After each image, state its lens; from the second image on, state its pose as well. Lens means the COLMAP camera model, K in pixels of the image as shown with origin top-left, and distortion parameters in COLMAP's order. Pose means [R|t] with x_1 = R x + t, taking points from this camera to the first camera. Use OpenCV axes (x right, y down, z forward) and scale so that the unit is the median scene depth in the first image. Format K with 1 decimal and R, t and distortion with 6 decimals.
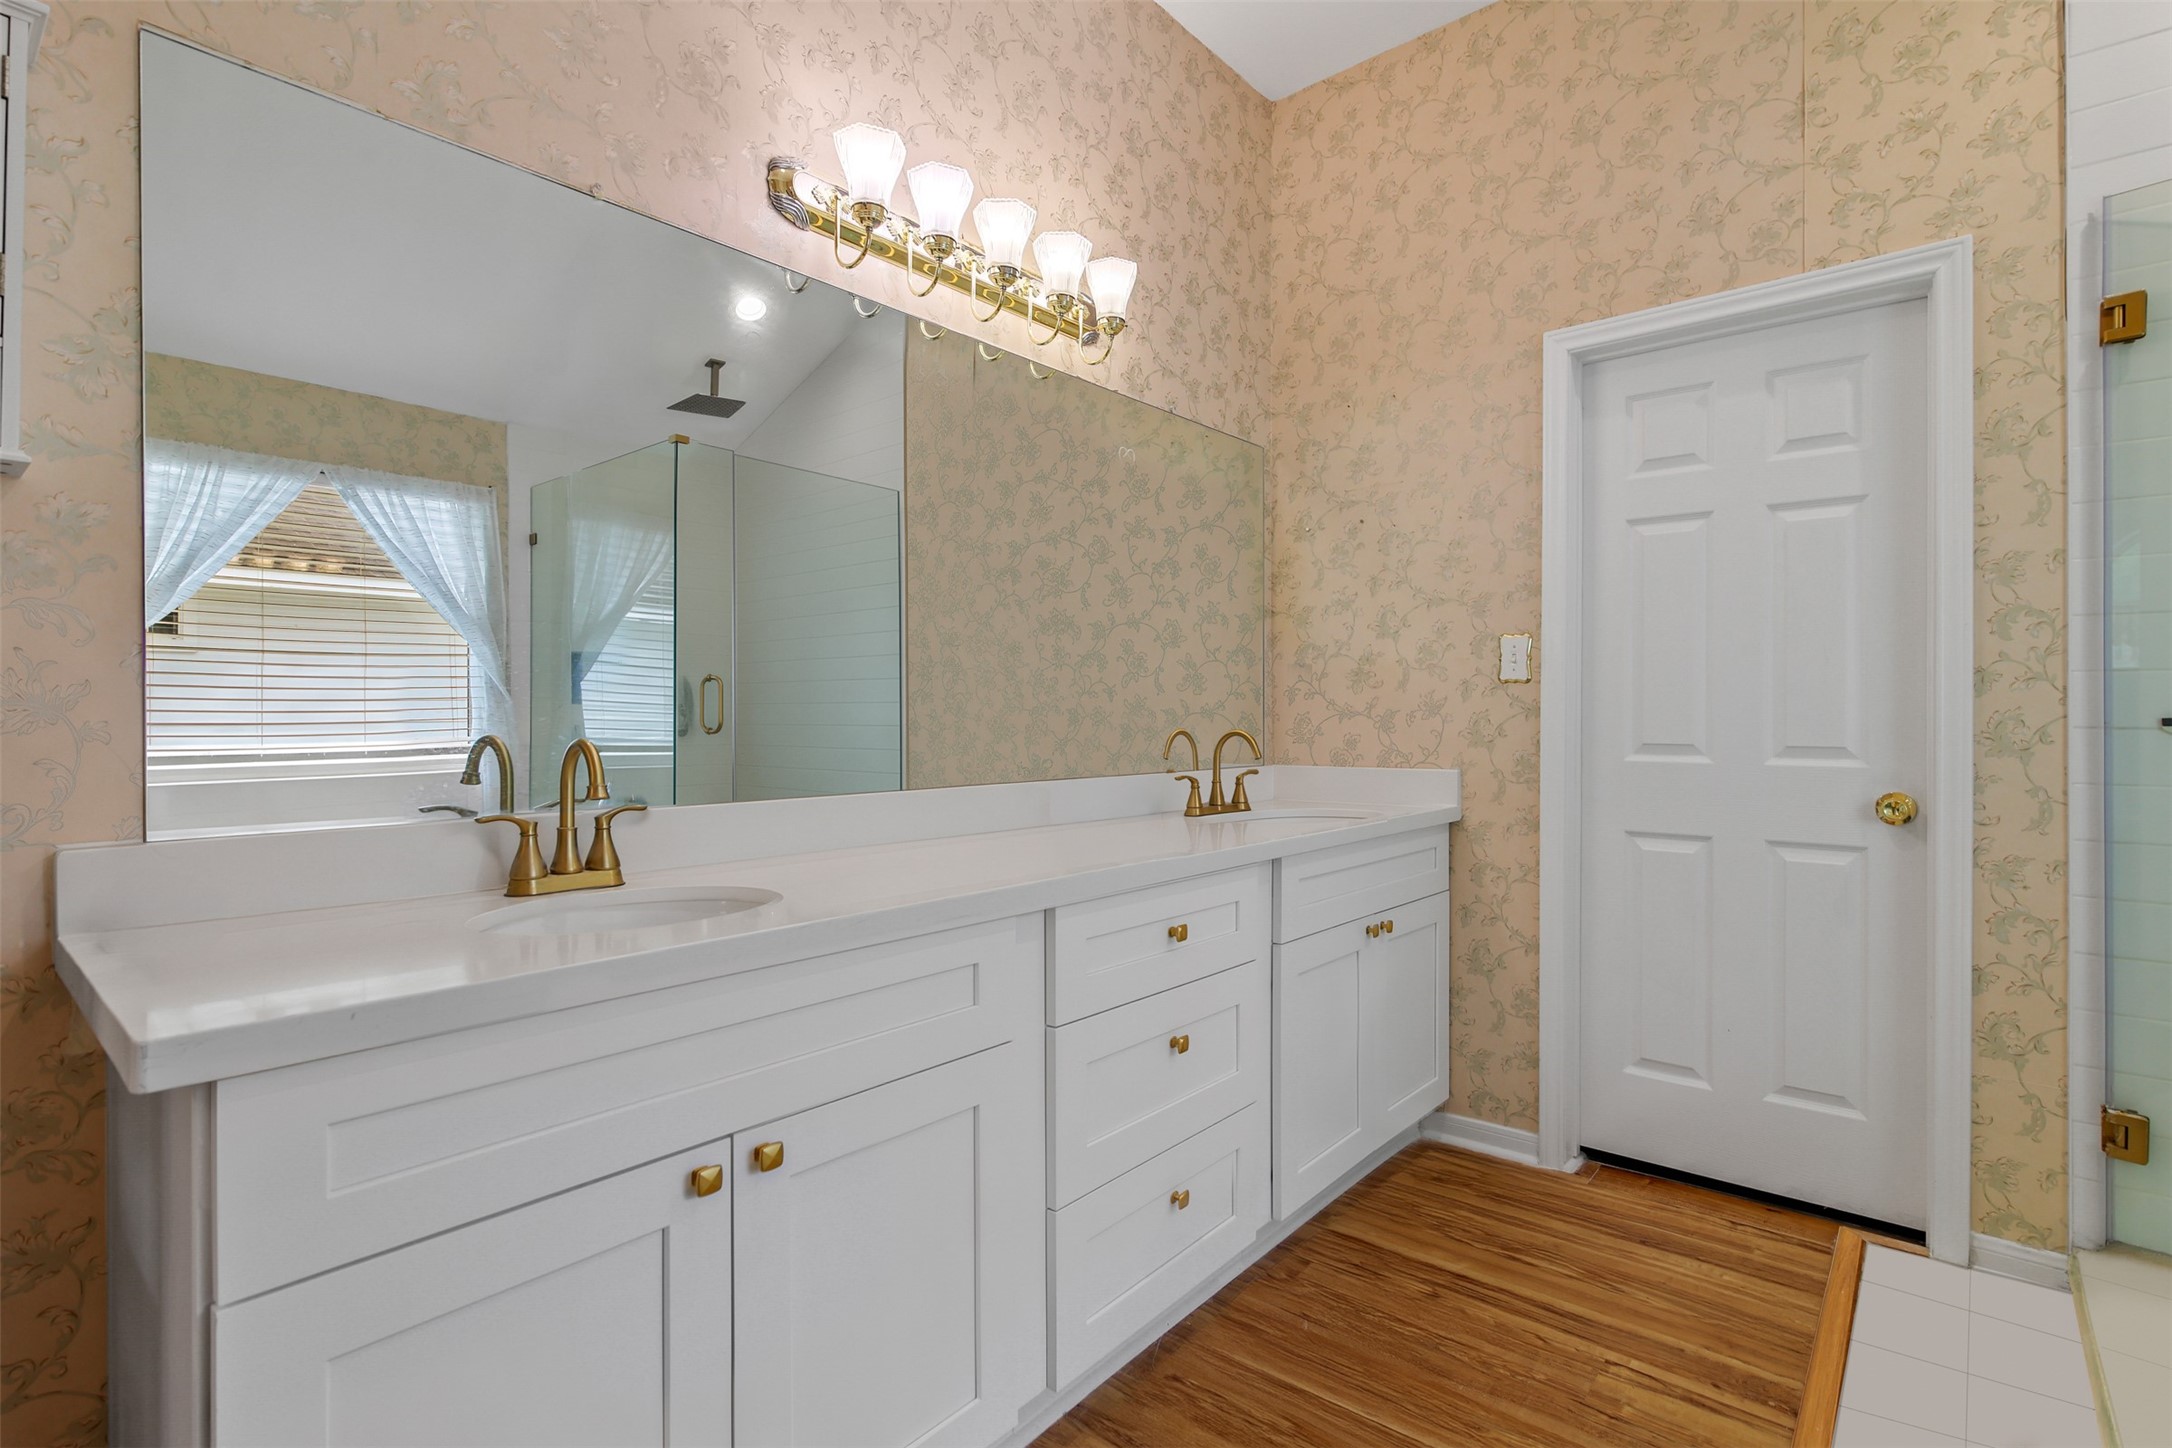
lens RADIAL K [[1011.5, 0, 1080.0], [0, 1011.5, 714.5], [0, 0, 1]] dist [-0.001408, 0.000285]
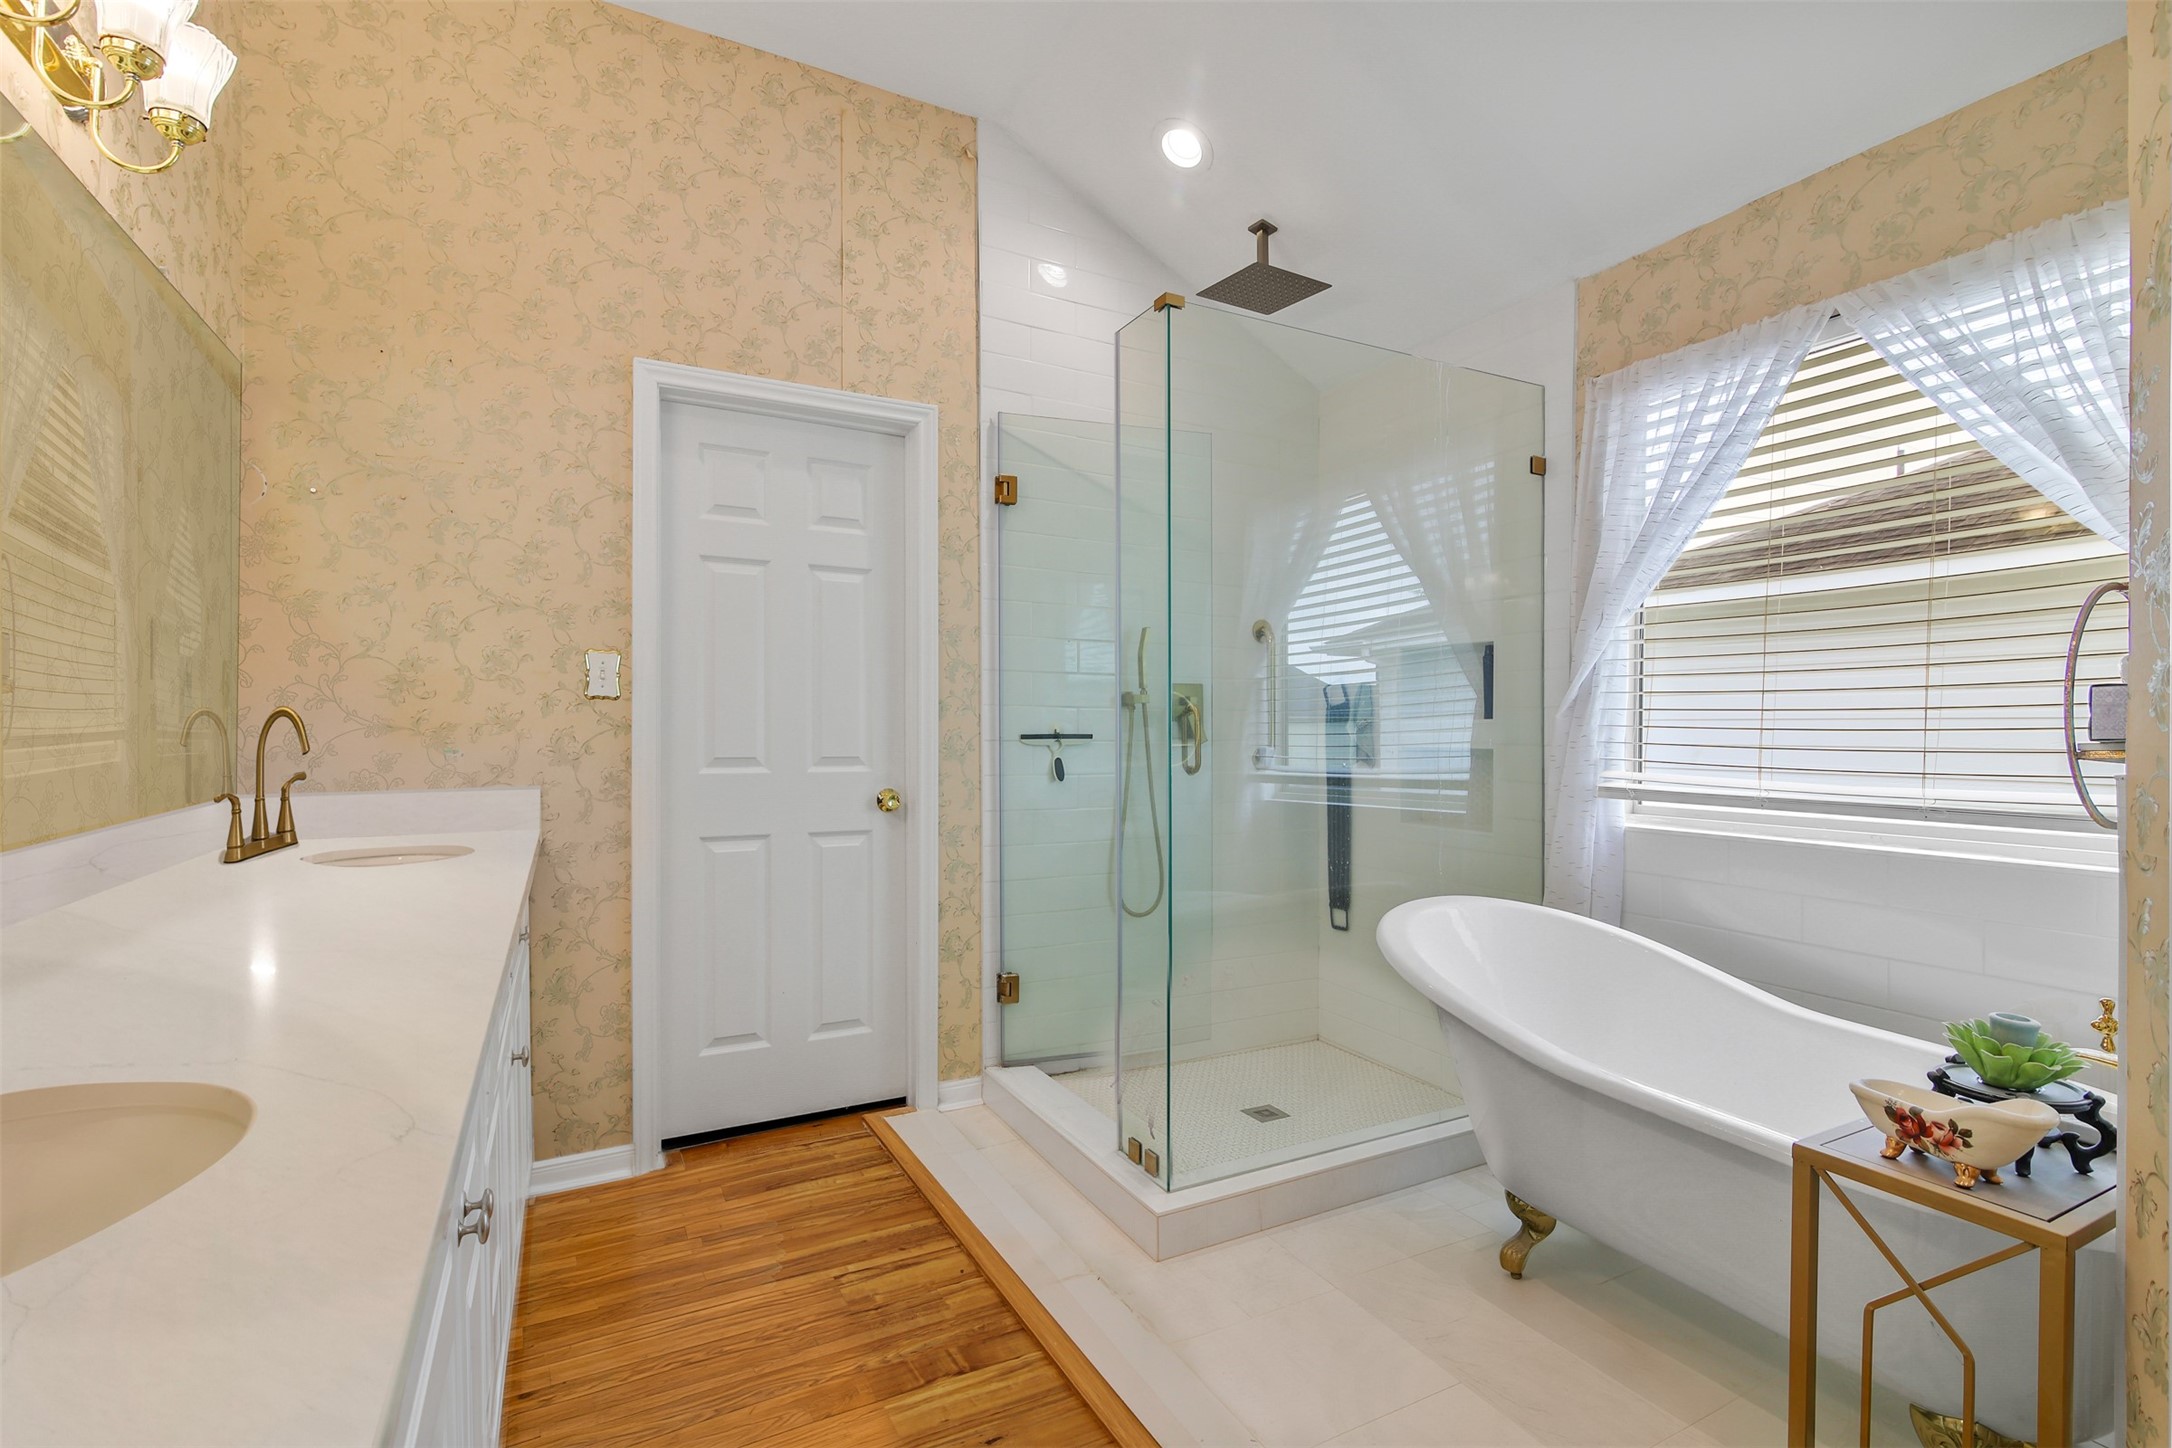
lens RADIAL K [[1011.5, 0, 1085.2], [0, 1011.5, 737.3], [0, 0, 1]] dist [-0.001408, 0.000285]
pose [[0.367663, -0.003203, 0.929953, -0.367067], [-0.002107, 0.999989, 0.004277, 0.000655], [-0.929957, -0.003532, 0.367652, 0.229516]]
